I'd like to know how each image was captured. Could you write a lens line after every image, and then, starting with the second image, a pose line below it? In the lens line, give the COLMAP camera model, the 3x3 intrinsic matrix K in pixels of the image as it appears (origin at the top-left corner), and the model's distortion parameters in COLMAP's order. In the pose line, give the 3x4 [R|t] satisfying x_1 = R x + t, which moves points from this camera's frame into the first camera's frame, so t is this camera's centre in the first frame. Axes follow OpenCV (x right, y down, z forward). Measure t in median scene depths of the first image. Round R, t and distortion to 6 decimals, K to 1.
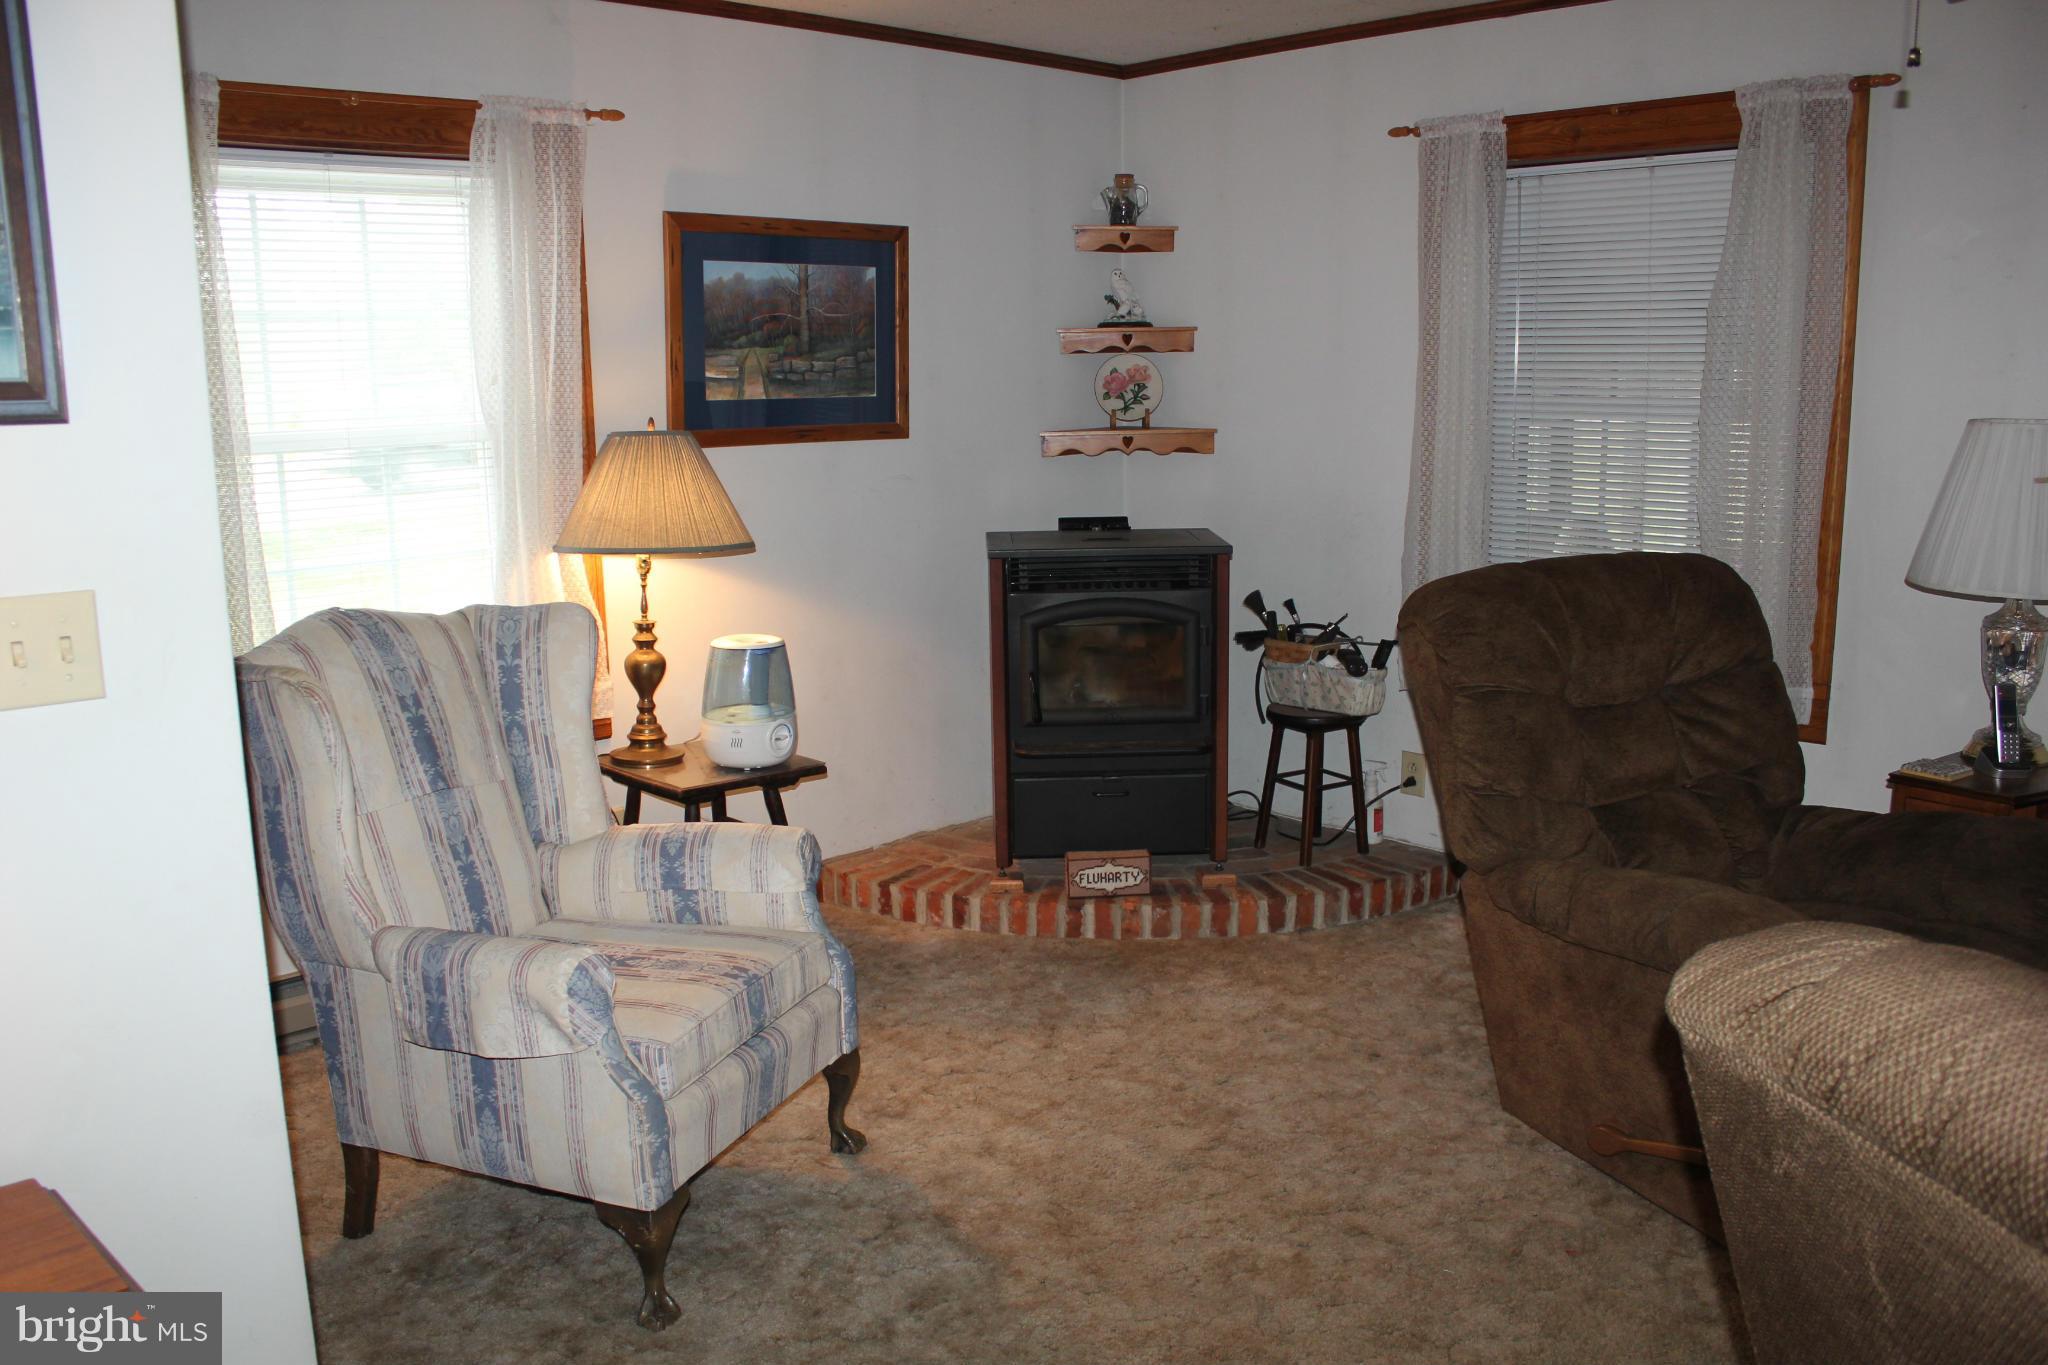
lens RADIAL K [[1717.4, 0, 1022.4], [0, 1717.4, 721.3], [0, 0, 1]] dist [-0.159039, 0.150537]
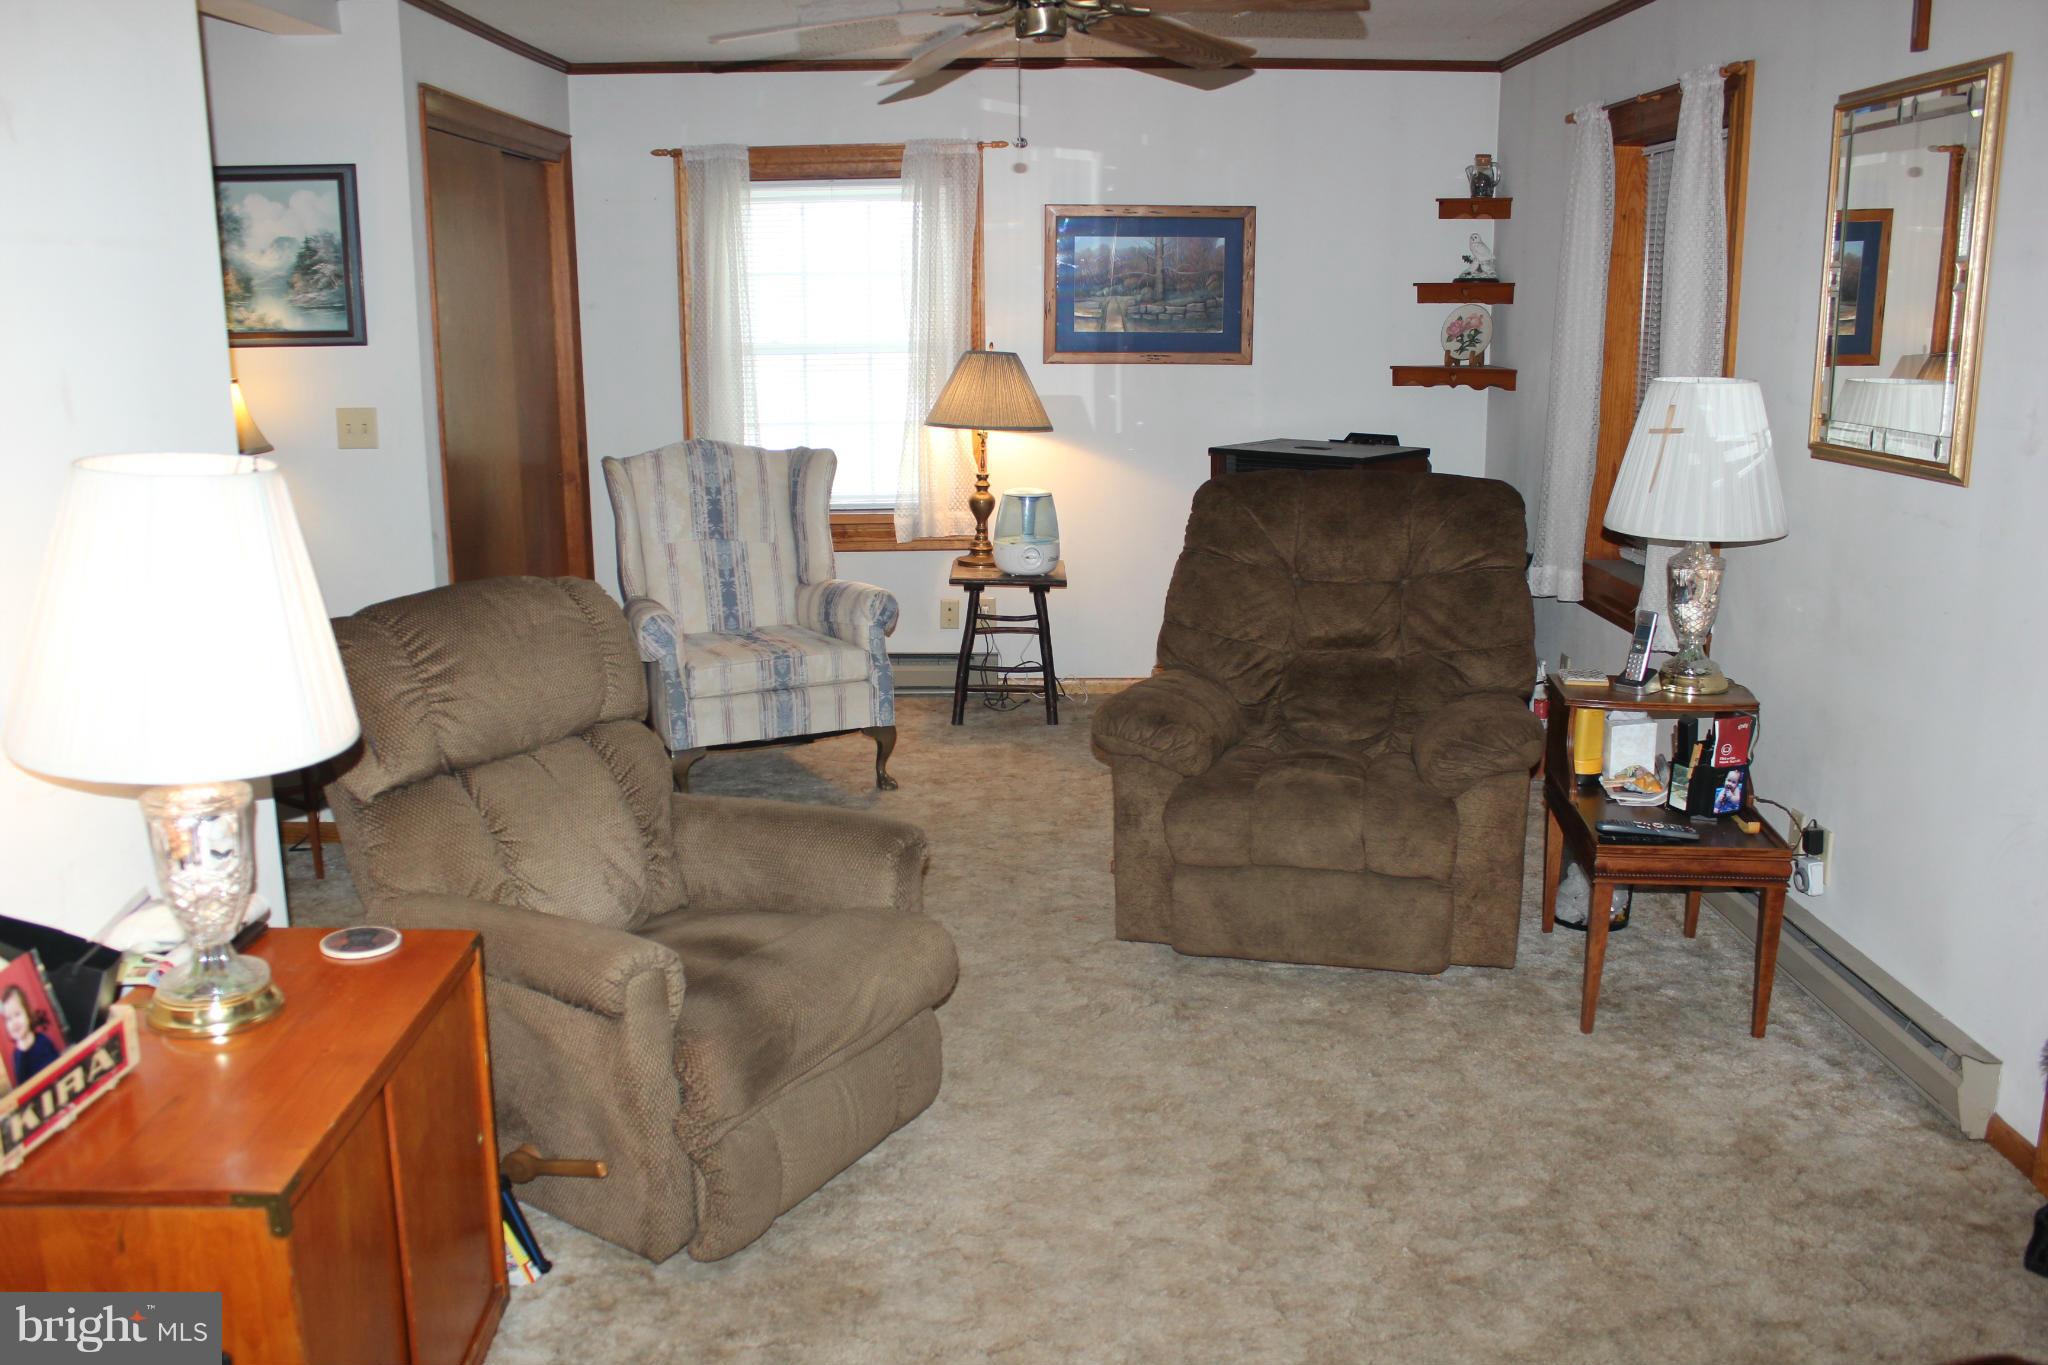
lens RADIAL K [[1662.0, 0, 1024.0], [0, 1662.0, 682.5], [0, 0, 1]] dist [-0.112187, 0.001990]
pose [[0.728402, 0.165576, -0.664842, 0.793913], [-0.142417, 0.985755, 0.089465, -0.010639], [0.670185, 0.029519, 0.741607, -0.086817]]
